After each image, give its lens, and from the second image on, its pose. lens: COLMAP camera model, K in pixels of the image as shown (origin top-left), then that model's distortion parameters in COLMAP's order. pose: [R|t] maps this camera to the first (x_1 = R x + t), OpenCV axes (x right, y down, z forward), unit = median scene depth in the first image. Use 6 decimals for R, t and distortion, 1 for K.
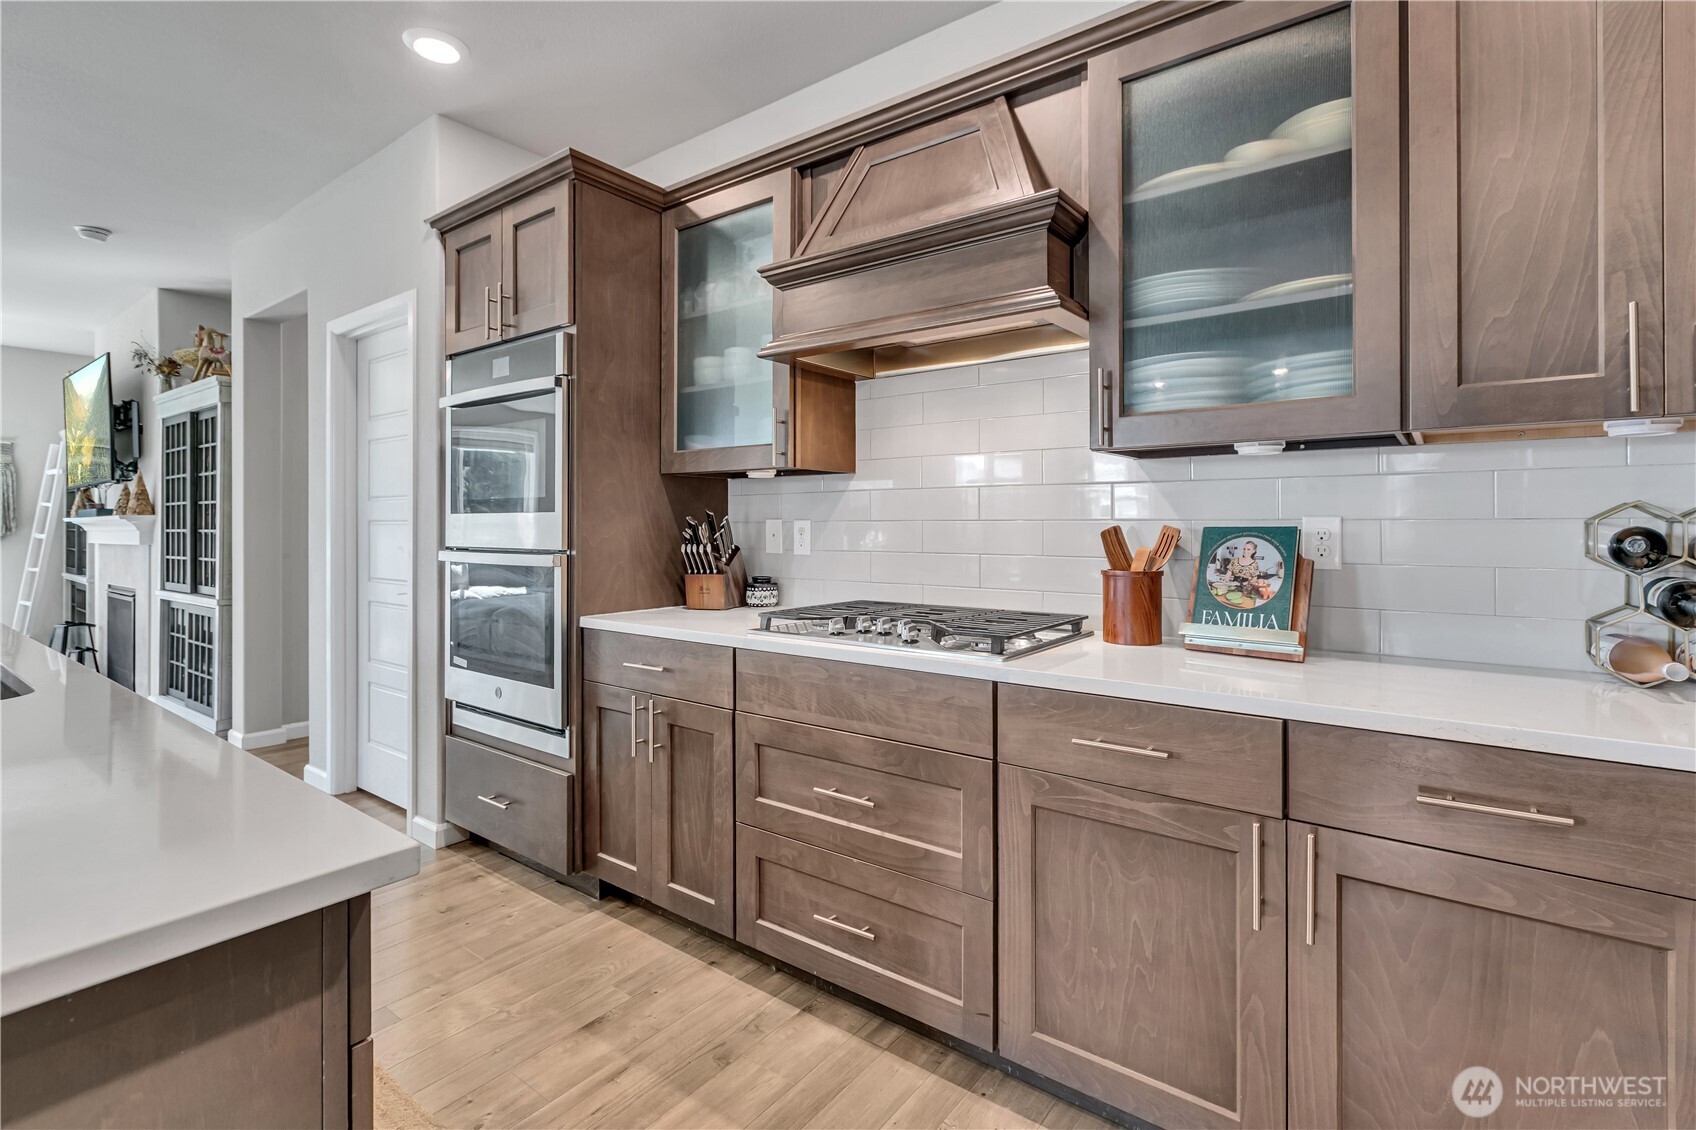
lens RADIAL K [[792.0, 0, 862.8], [0, 792.0, 523.9], [0, 0, 1]] dist [0.002758, 0.000683]
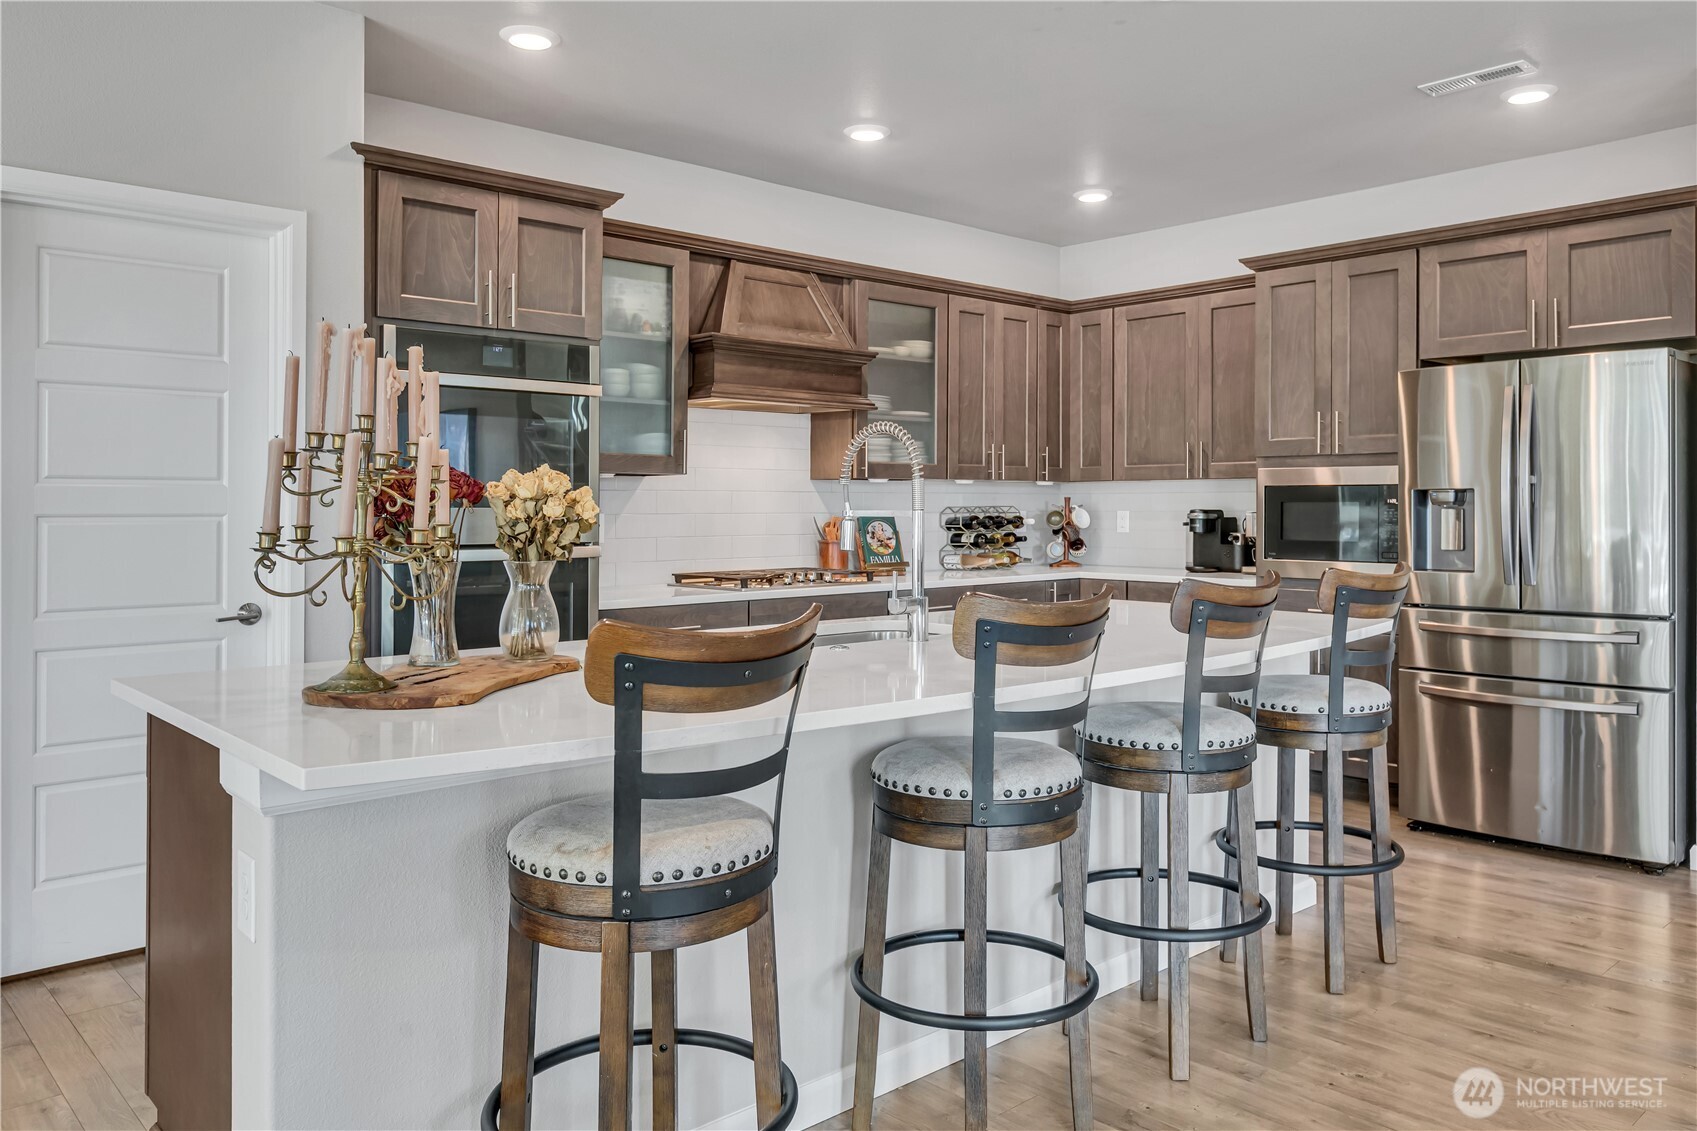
lens RADIAL K [[1231.9, 0, 865.9], [0, 1231.9, 495.2], [0, 0, 1]] dist [0.008669, 0.002689]
pose [[0.177580, 0.010994, 0.984045, -2.584070], [0.003015, 0.999927, -0.011715, -0.013763], [-0.984102, 0.005047, 0.177534, 0.412937]]
